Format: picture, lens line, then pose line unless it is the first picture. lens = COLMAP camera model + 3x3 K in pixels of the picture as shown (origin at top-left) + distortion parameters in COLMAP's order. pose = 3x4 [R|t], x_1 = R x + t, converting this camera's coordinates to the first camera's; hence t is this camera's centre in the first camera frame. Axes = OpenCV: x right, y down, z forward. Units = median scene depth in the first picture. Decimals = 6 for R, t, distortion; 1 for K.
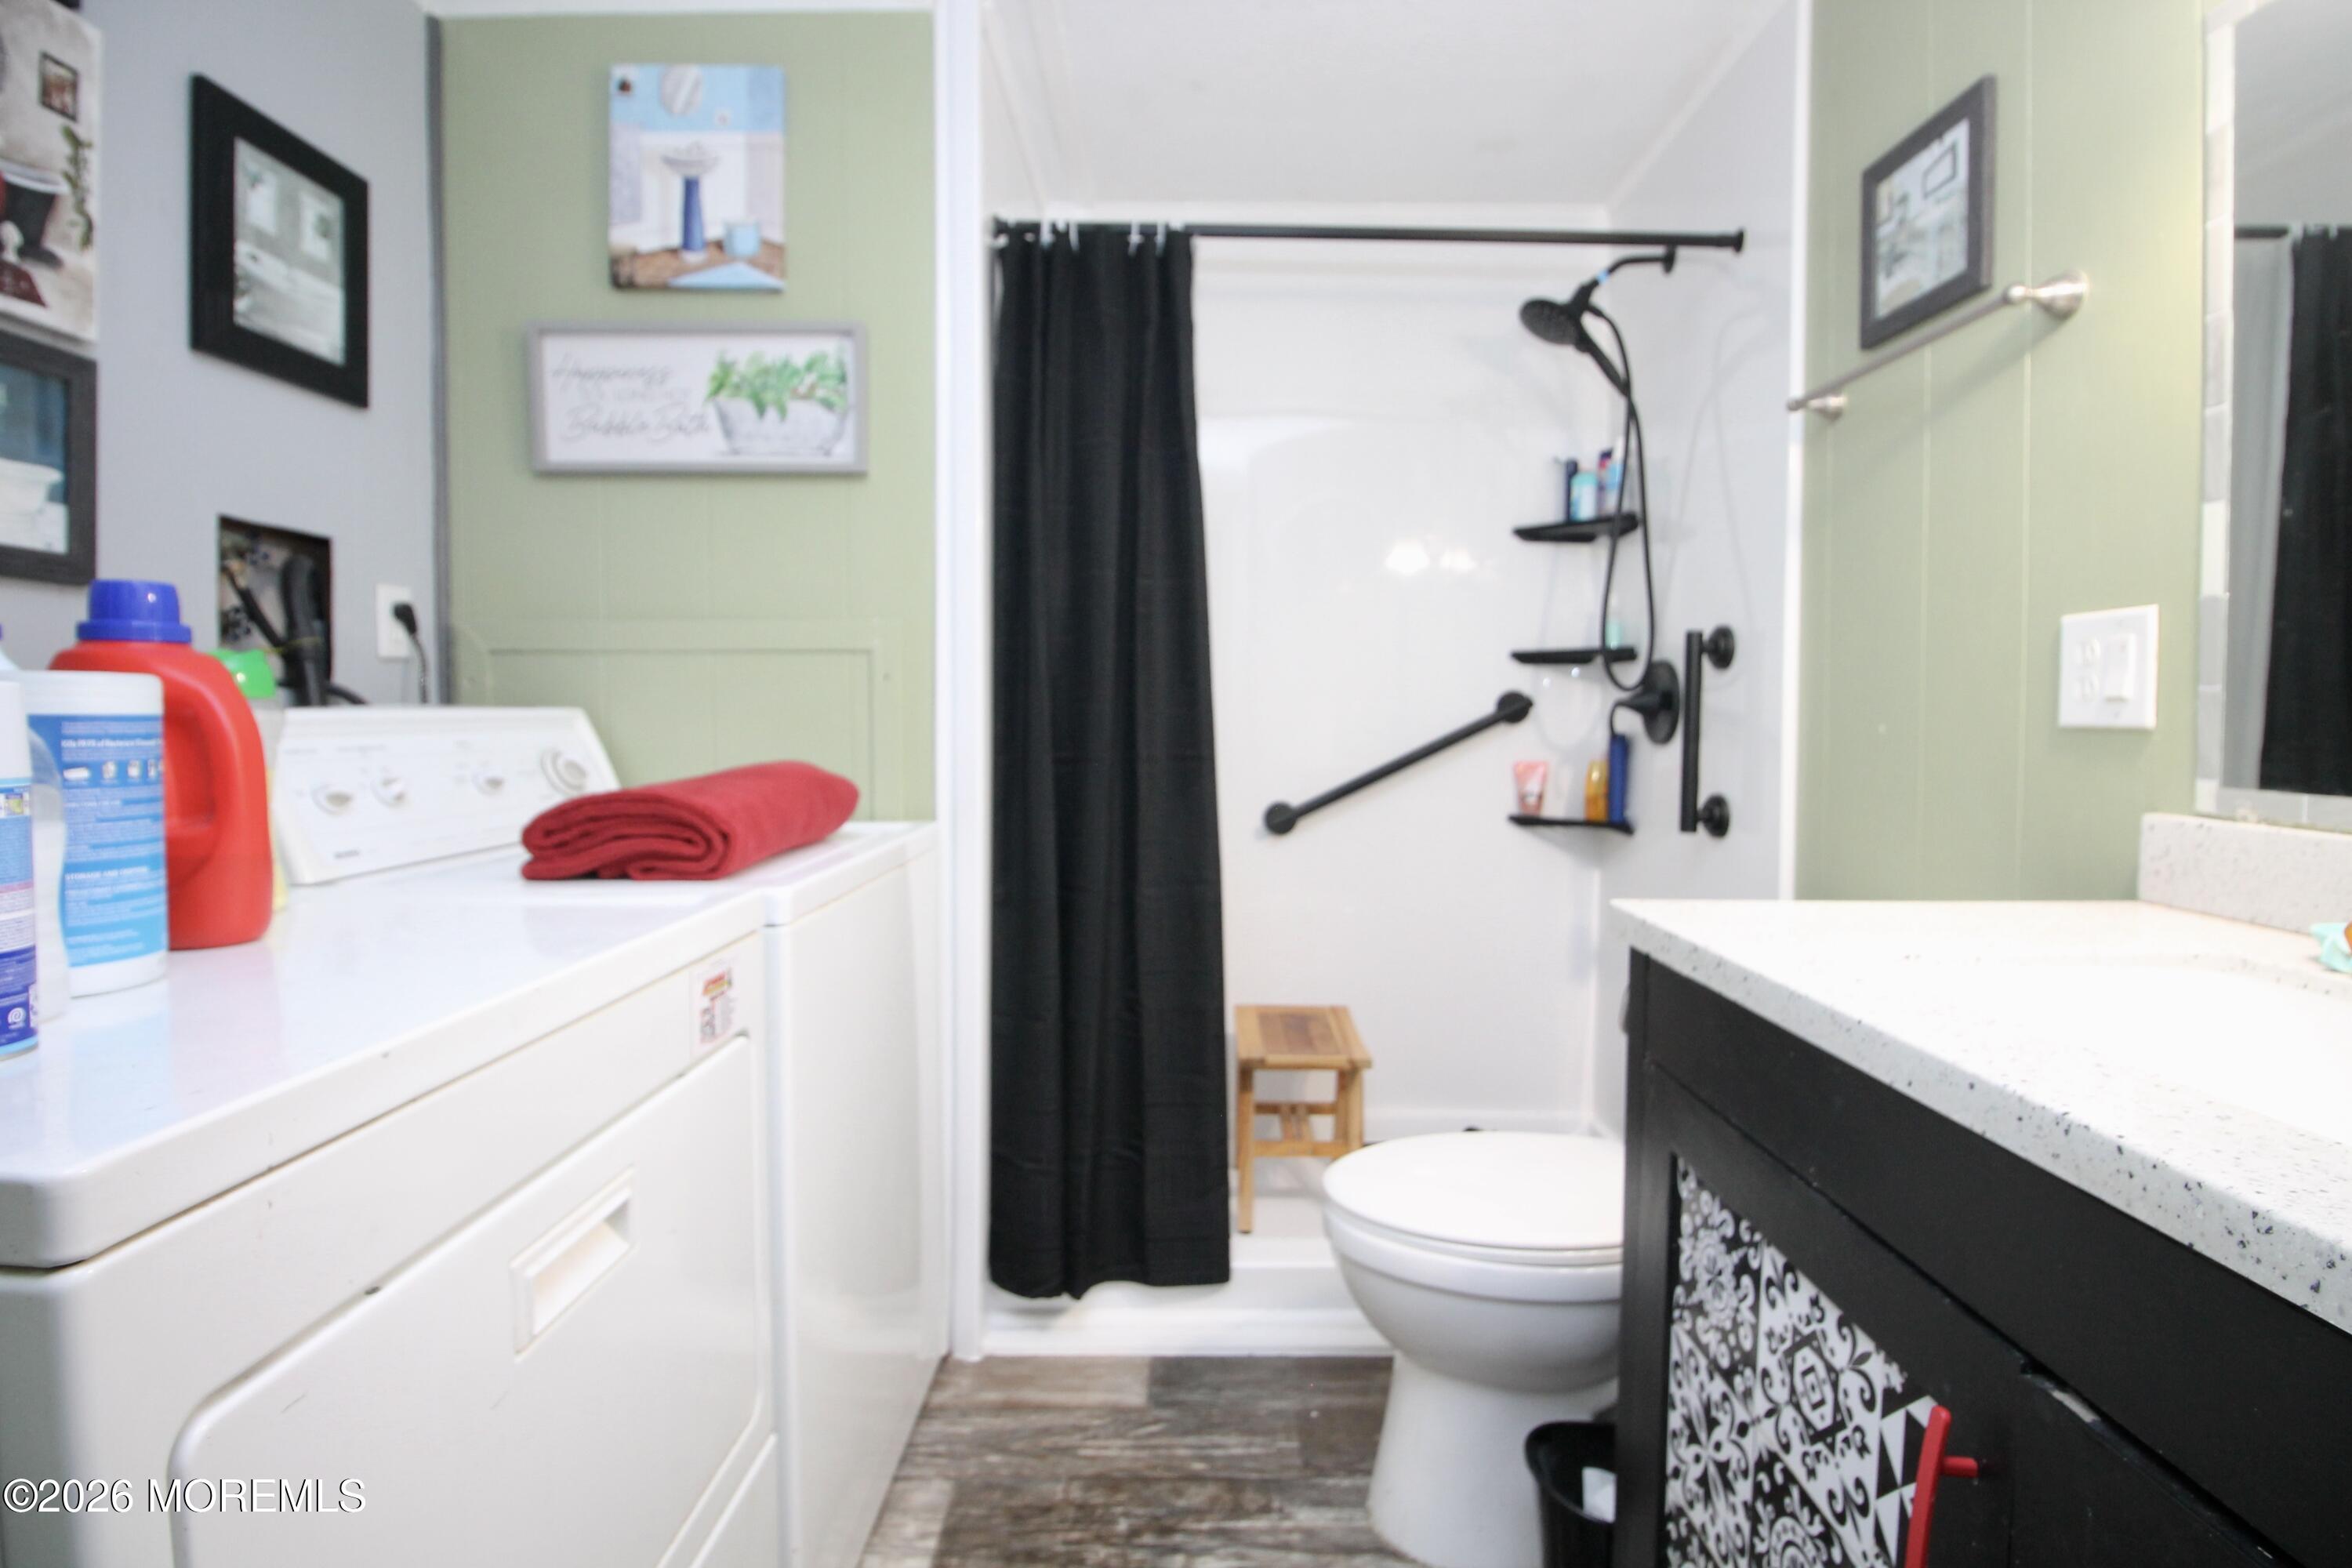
lens RADIAL K [[1099.7, 0, 1190.6], [0, 1099.7, 750.8], [0, 0, 1]] dist [-0.000288, -0.012068]
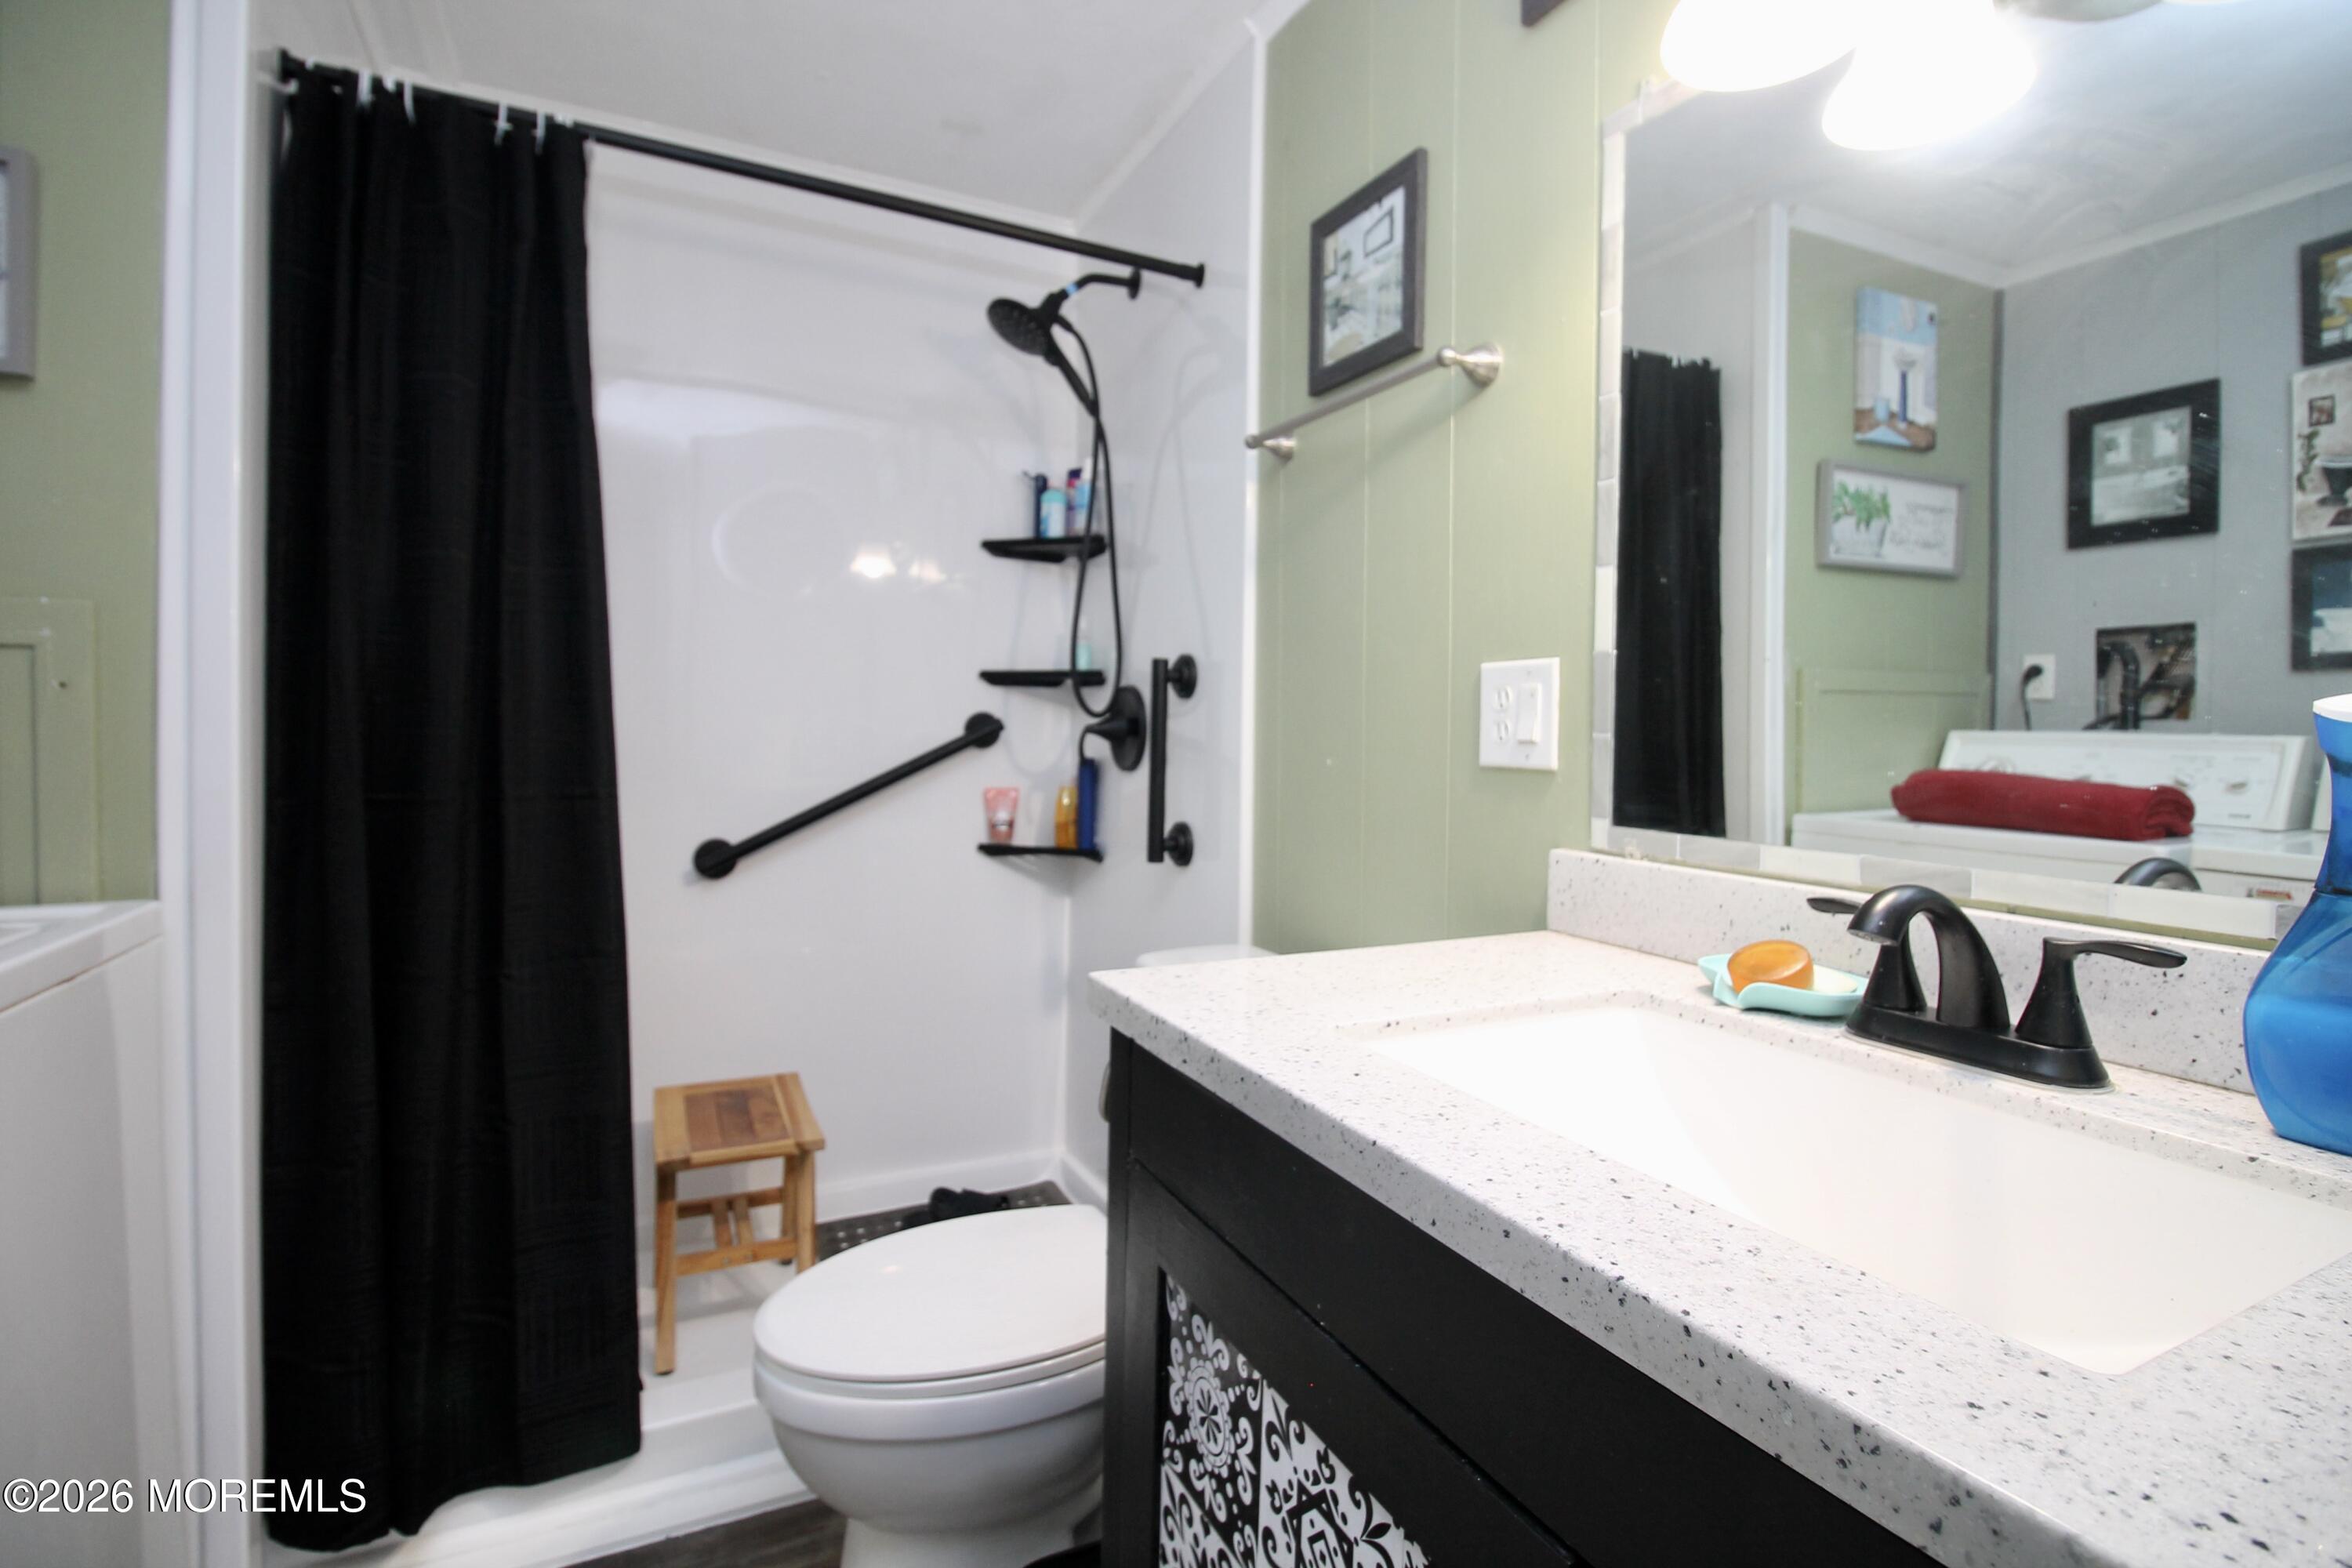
lens RADIAL K [[1099.7, 0, 1190.6], [0, 1099.7, 750.8], [0, 0, 1]] dist [-0.000288, -0.012068]
pose [[0.891277, -0.000959, 0.453457, 0.043895], [0.004848, 0.999961, -0.007415, -0.025409], [-0.453432, 0.008807, 0.891247, 0.140673]]
